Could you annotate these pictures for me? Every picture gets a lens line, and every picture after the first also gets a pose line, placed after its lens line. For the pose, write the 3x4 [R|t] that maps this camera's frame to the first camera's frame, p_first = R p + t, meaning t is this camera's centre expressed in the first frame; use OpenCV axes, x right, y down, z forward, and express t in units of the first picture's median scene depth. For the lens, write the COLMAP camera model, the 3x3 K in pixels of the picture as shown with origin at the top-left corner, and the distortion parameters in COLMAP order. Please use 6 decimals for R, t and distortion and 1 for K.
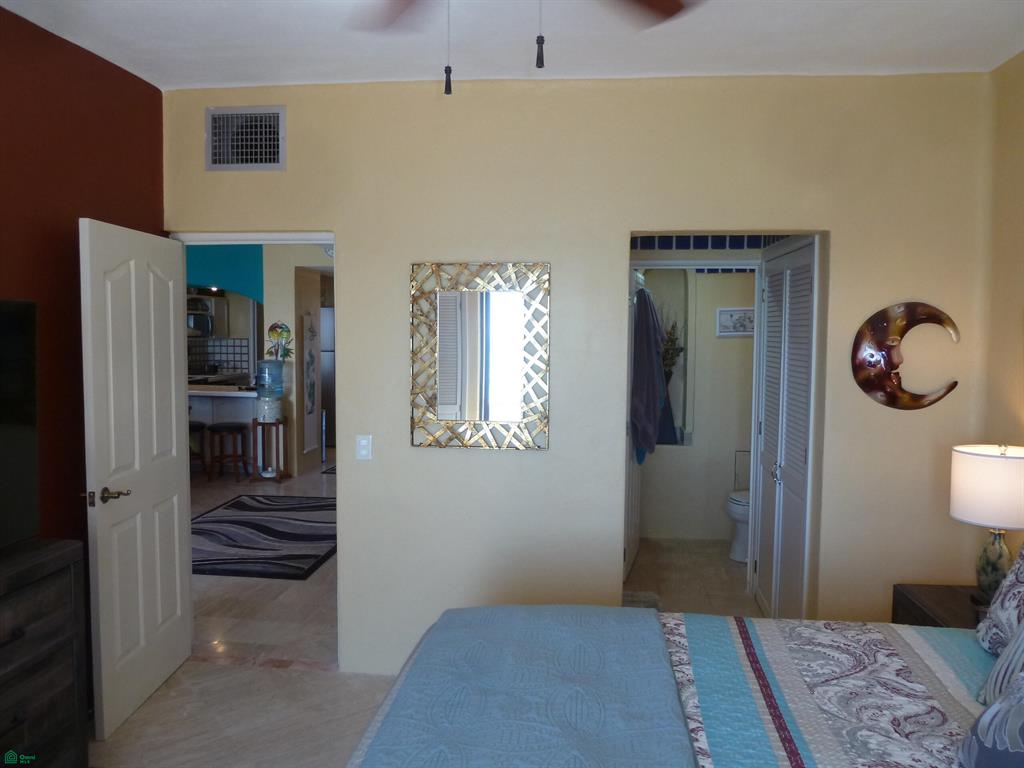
lens RADIAL K [[760.3, 0, 513.6], [0, 760.3, 387.0], [0, 0, 1]] dist [-0.038405, 0.009953]
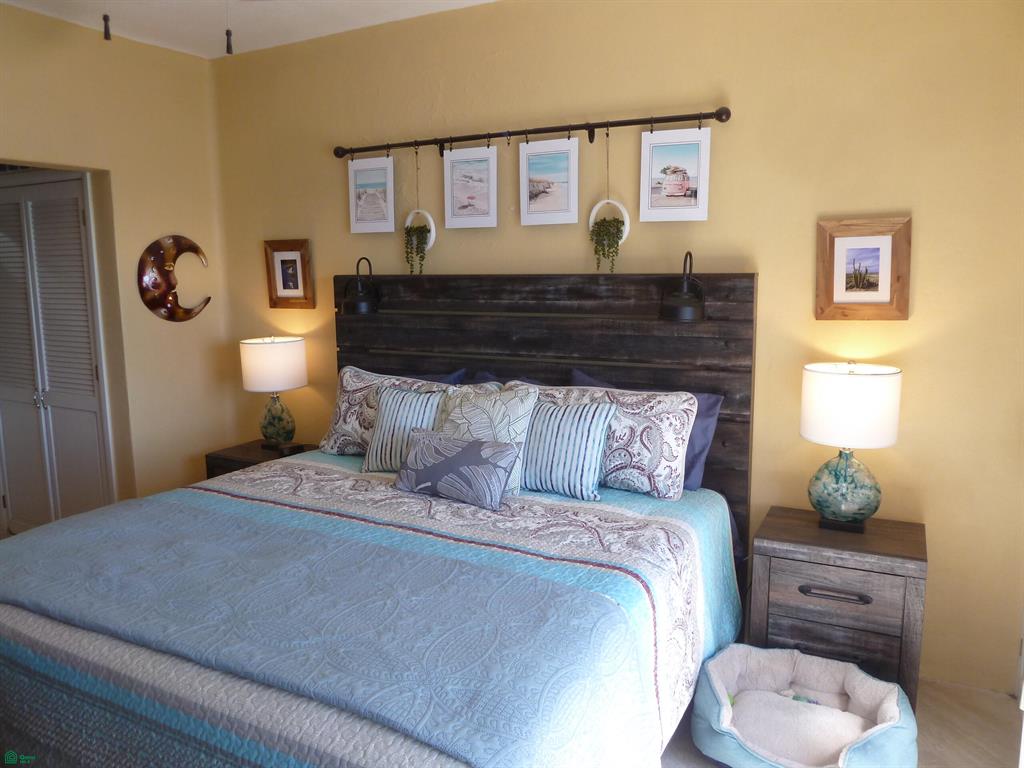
lens RADIAL K [[760.3, 0, 517.3], [0, 760.3, 374.8], [0, 0, 1]] dist [-0.038405, 0.009953]
pose [[0.362268, -0.142380, 0.921135, -0.710270], [0.080094, 0.989364, 0.121427, 0.015951], [-0.928626, 0.029789, 0.369819, 0.023230]]
